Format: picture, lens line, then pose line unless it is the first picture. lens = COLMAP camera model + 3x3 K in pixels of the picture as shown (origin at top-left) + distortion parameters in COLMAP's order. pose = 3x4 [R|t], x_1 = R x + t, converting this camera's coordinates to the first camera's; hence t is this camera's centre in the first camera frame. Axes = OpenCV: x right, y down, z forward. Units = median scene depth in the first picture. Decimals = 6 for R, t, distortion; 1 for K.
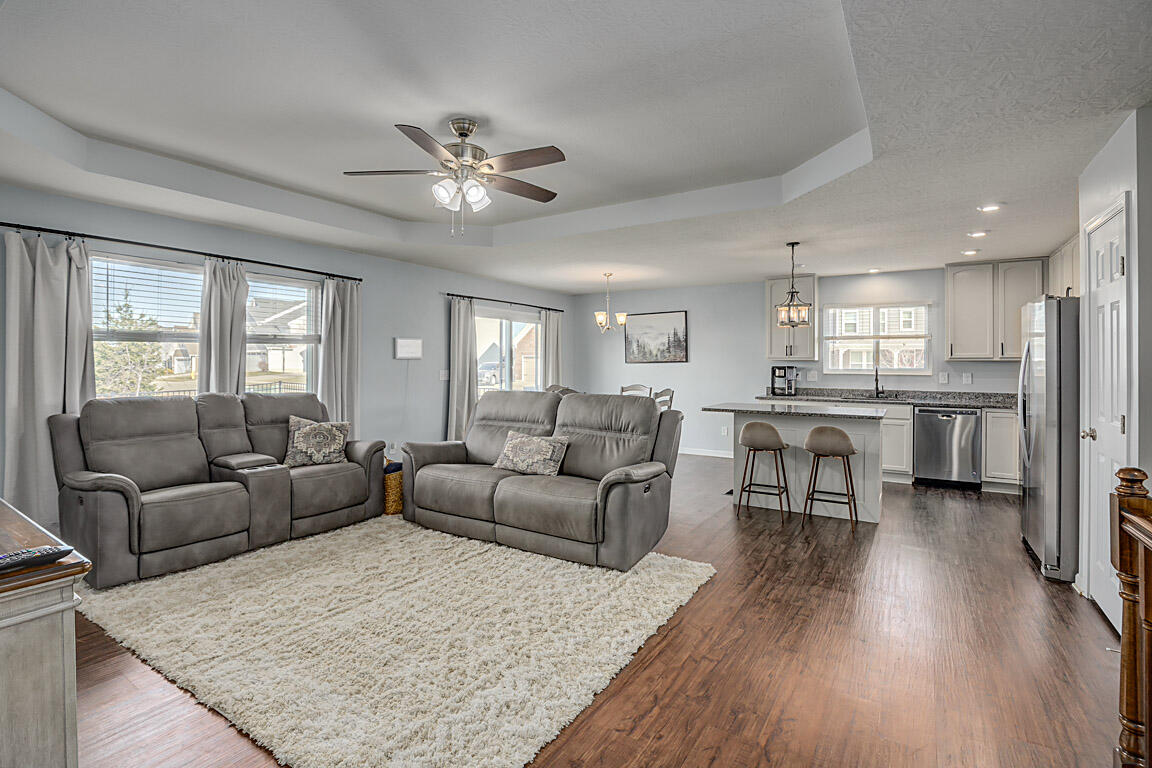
lens RADIAL K [[529.5, 0, 591.7], [0, 529.5, 365.2], [0, 0, 1]] dist [-0.023190, 0.006475]
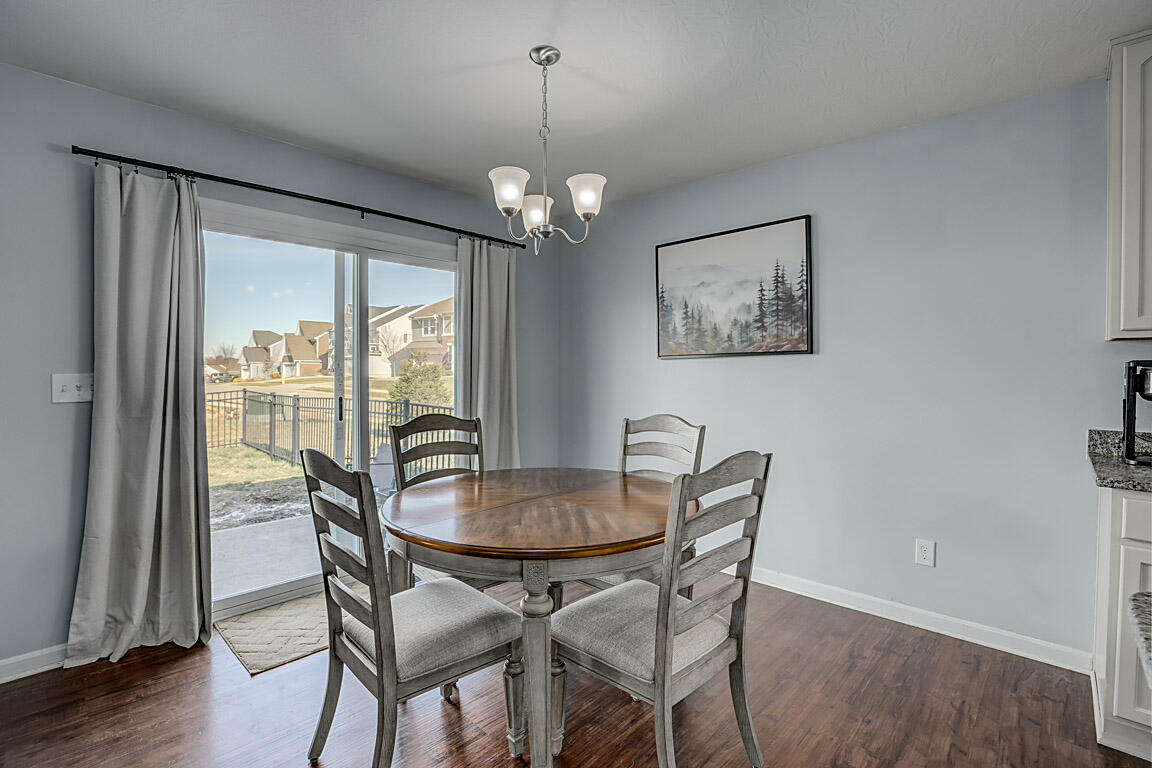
lens RADIAL K [[529.5, 0, 581.1], [0, 529.5, 376.4], [0, 0, 1]] dist [-0.023190, 0.006475]
pose [[0.982861, -0.000481, -0.184345, 0.105850], [0.002687, 0.999928, 0.011719, 0.007297], [0.184326, -0.012014, 0.982792, 0.722112]]
